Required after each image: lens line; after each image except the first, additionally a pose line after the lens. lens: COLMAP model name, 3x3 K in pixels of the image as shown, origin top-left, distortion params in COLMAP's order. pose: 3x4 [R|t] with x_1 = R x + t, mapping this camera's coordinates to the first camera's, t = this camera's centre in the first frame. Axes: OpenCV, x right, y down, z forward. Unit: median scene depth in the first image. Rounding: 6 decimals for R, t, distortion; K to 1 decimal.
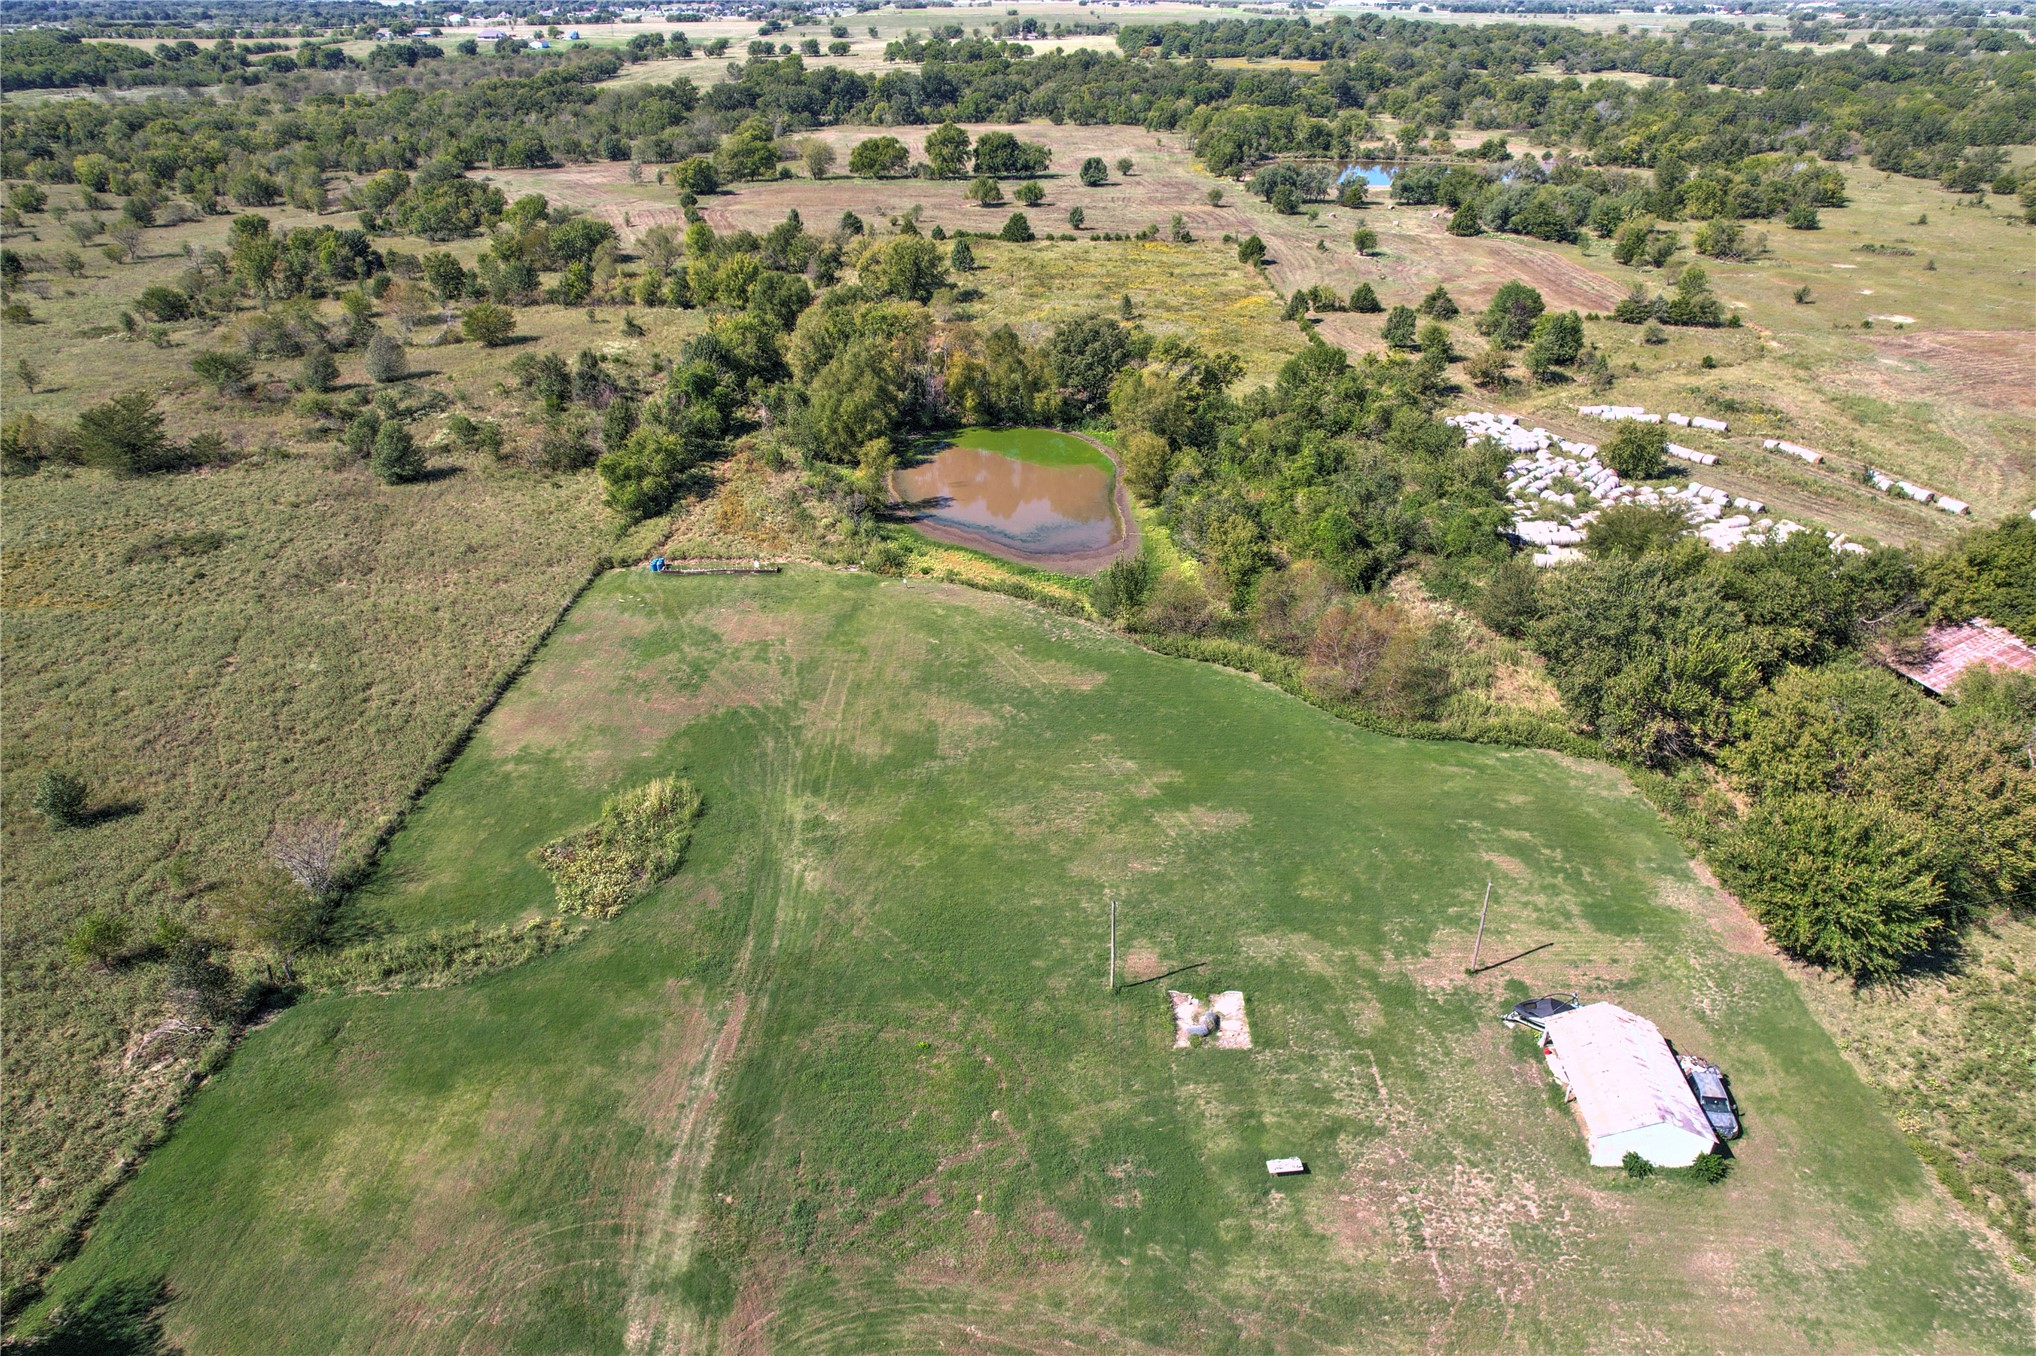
lens RADIAL K [[1313.5, 0, 1018.0], [0, 1313.5, 678.0], [0, 0, 1]] dist [-0.086501, 0.079977]
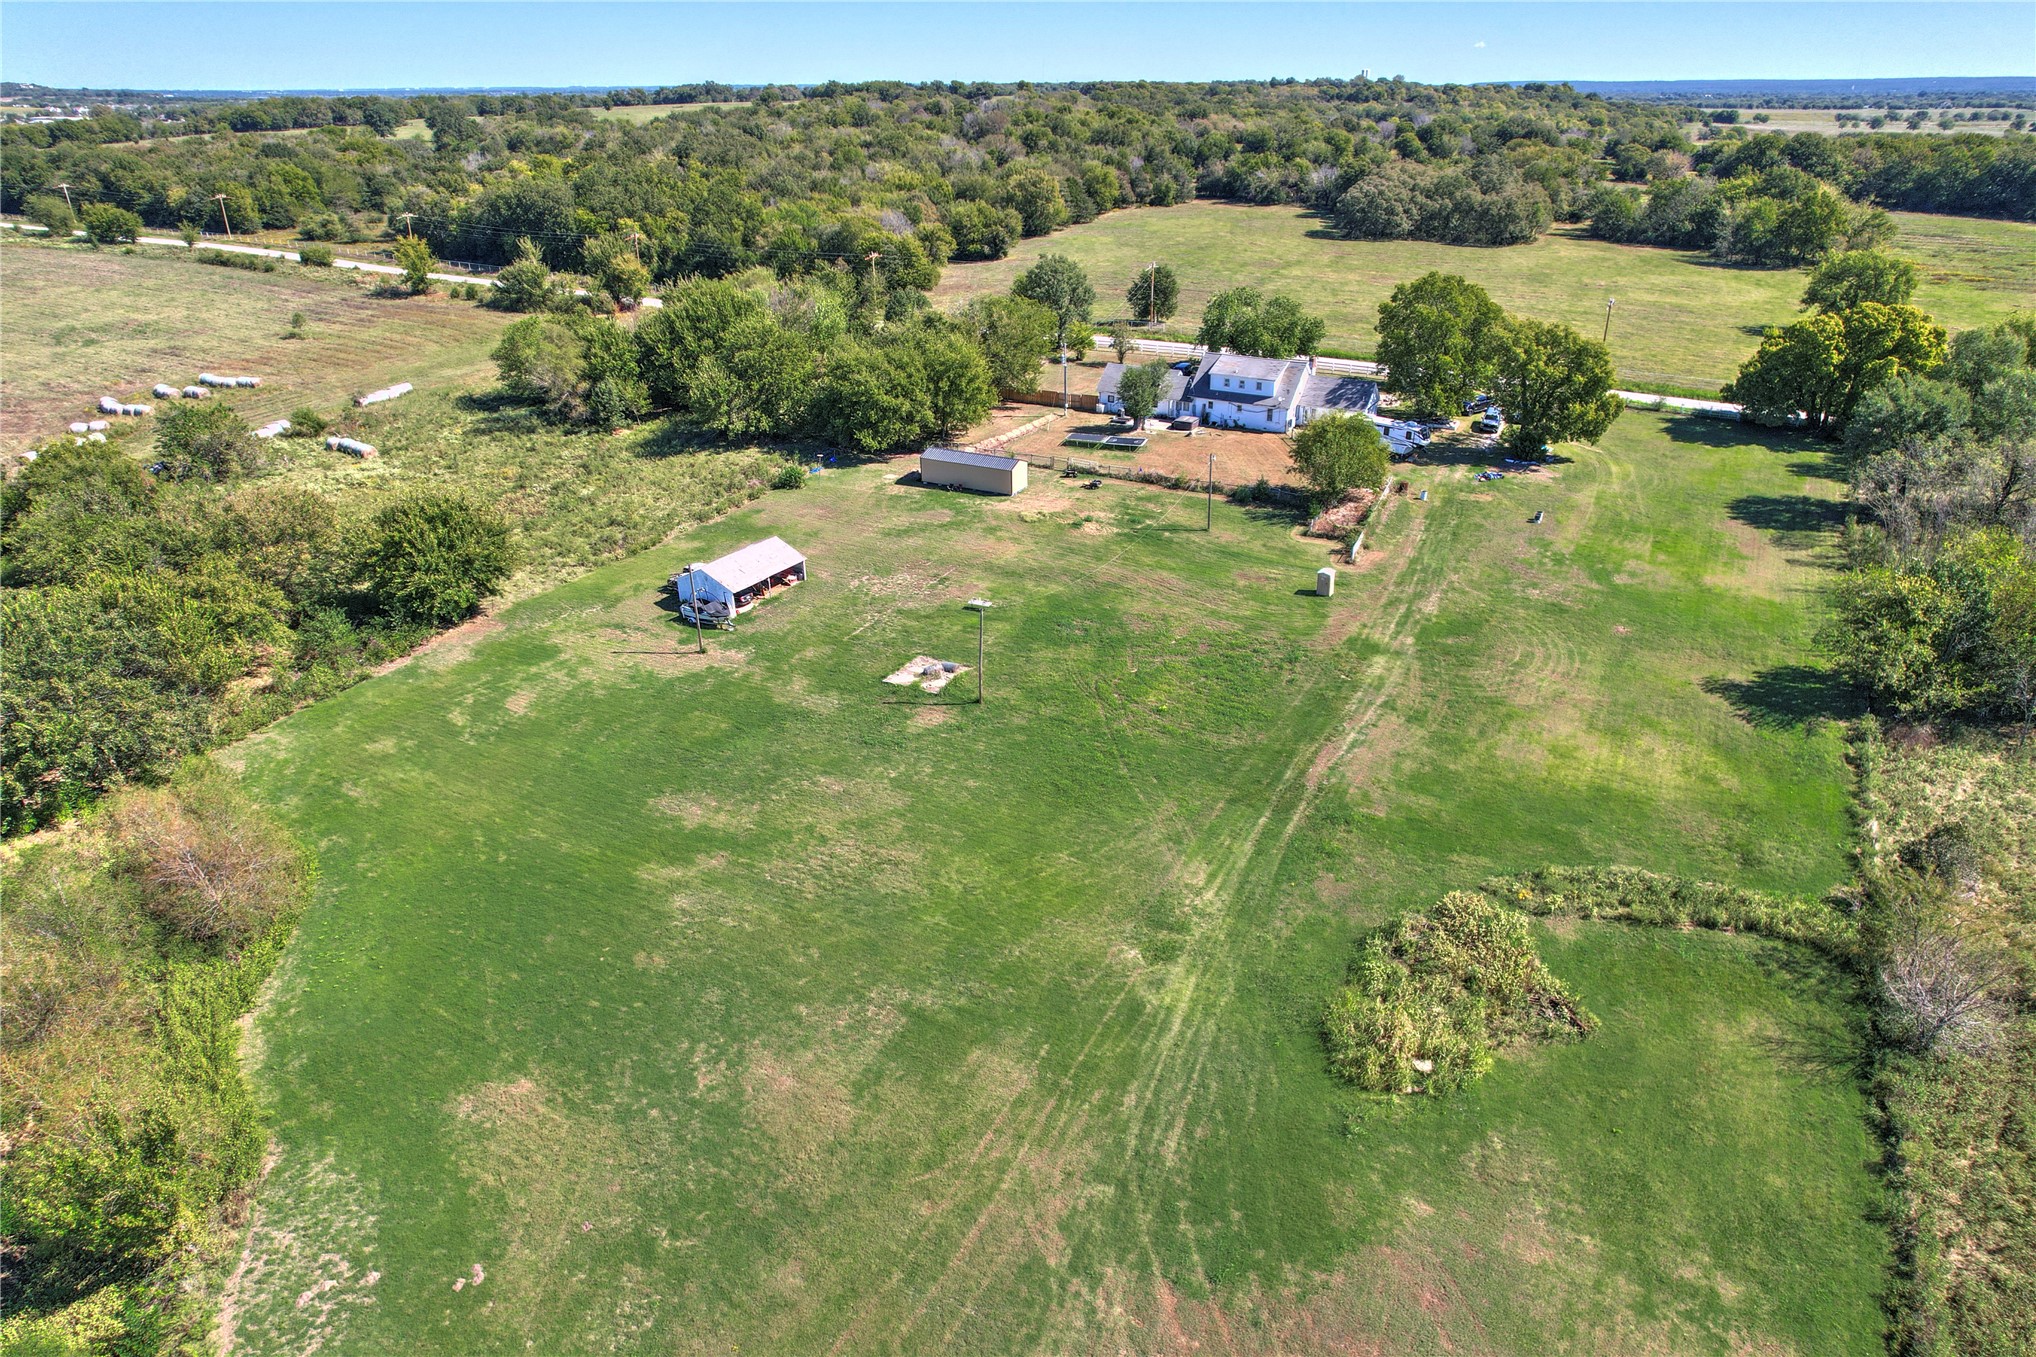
lens RADIAL K [[1298.7, 0, 1018.0], [0, 1298.7, 678.5], [0, 0, 1]] dist [-0.081177, 0.073657]
pose [[-0.884340, -0.198384, 0.422596, -0.103231], [0.222743, 0.616234, 0.755408, -0.147787], [-0.410279, 0.762168, -0.500771, 0.379059]]
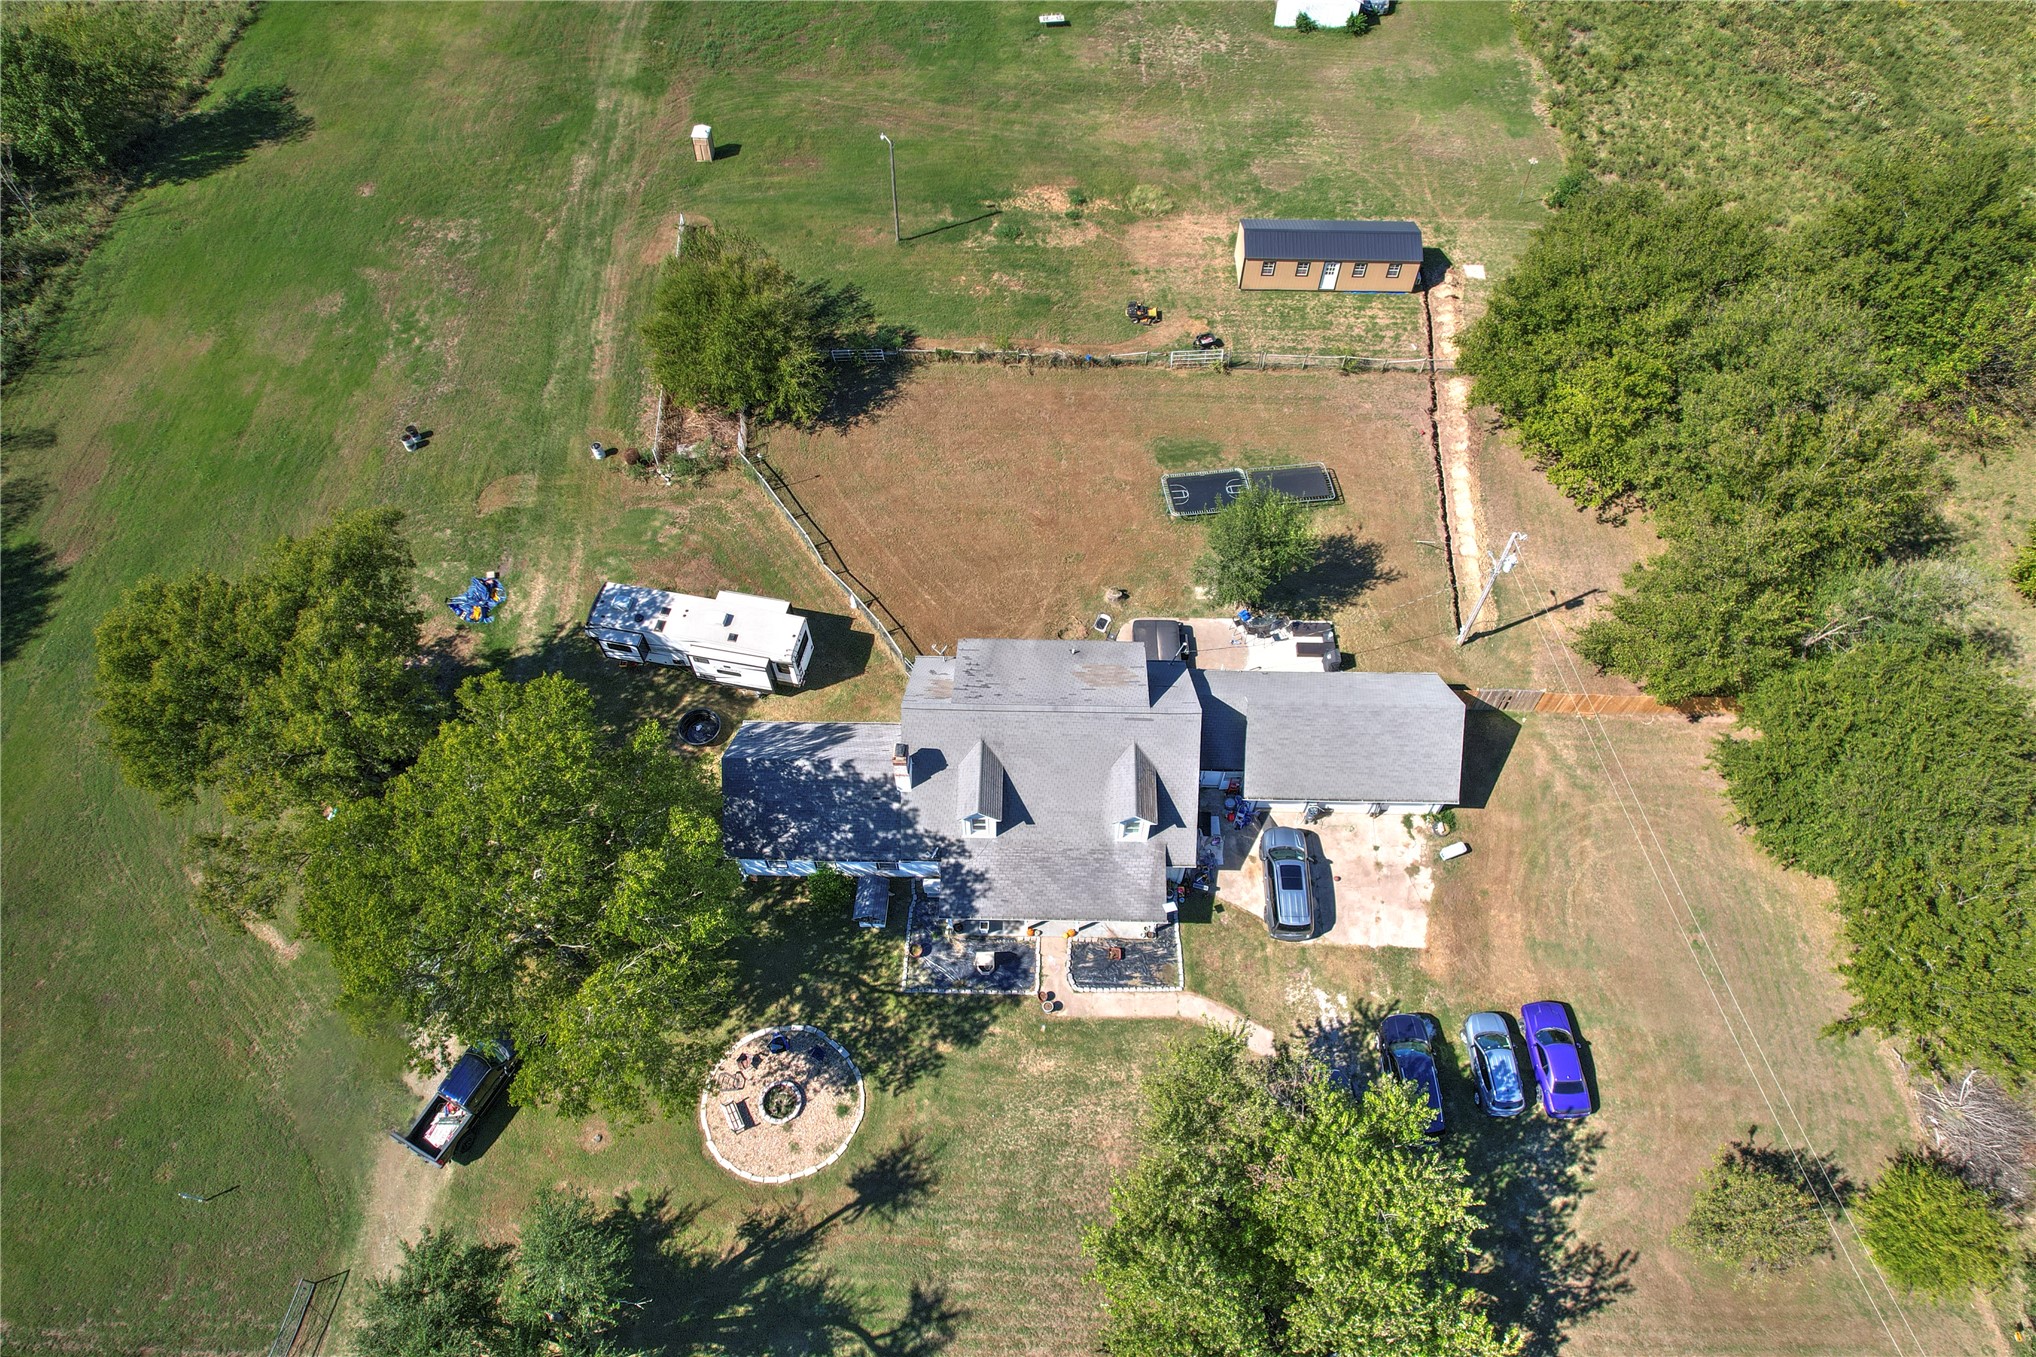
lens RADIAL K [[1326.8, 0, 1018.0], [0, 1326.8, 678.5], [0, 0, 1]] dist [-0.088664, 0.082144]
pose [[0.999981, 0.001263, -0.006108, 0.037377], [0.001878, 0.872902, 0.487892, 0.065056], [0.005948, -0.487893, 0.872883, -0.123467]]
